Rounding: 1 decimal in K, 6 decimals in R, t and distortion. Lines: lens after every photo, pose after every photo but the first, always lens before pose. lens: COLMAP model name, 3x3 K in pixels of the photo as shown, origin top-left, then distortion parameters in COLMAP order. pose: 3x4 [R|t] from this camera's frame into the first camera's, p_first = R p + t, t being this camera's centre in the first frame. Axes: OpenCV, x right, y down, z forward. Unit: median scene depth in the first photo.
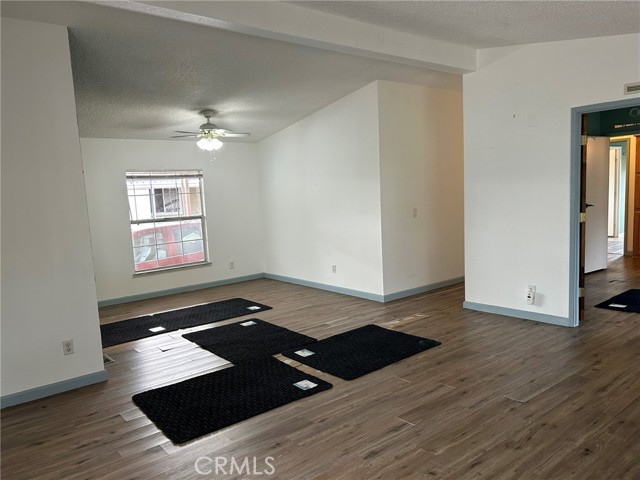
lens RADIAL K [[479.7, 0, 319.9], [0, 479.7, 241.9], [0, 0, 1]] dist [0.062210, -0.068706]
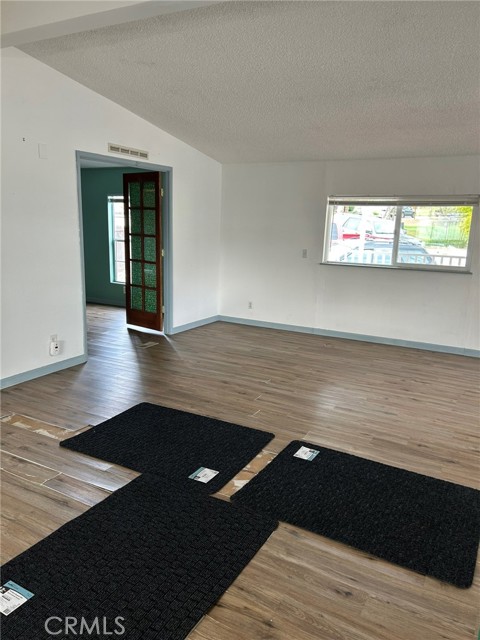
lens RADIAL K [[479.7, 0, 237.4], [0, 479.7, 323.9], [0, 0, 1]] dist [0.062210, -0.068706]
pose [[-0.366614, -0.164060, 0.915794, -0.714200], [0.087635, 0.973864, 0.209545, -0.124772], [-0.926237, 0.157078, -0.342654, 1.308963]]
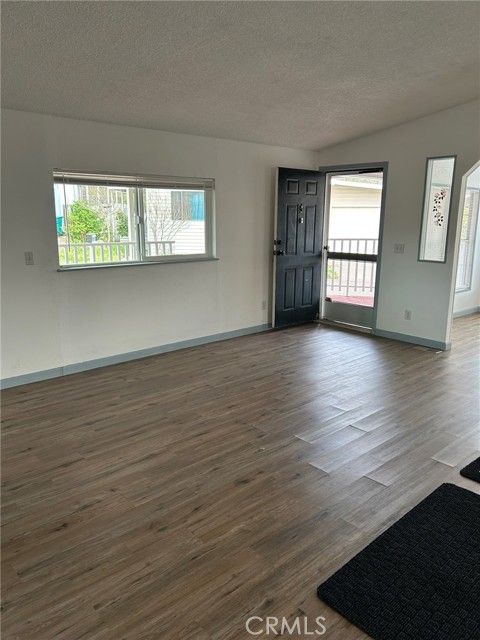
lens RADIAL K [[475.3, 0, 240.0], [0, 475.3, 320.0], [0, 0, 1]] dist [0.073399, -0.097938]
pose [[-0.998255, 0.052480, -0.027083, 0.370828], [0.040901, 0.945185, 0.323964, -0.189705], [0.042600, 0.322291, -0.945682, 1.541126]]
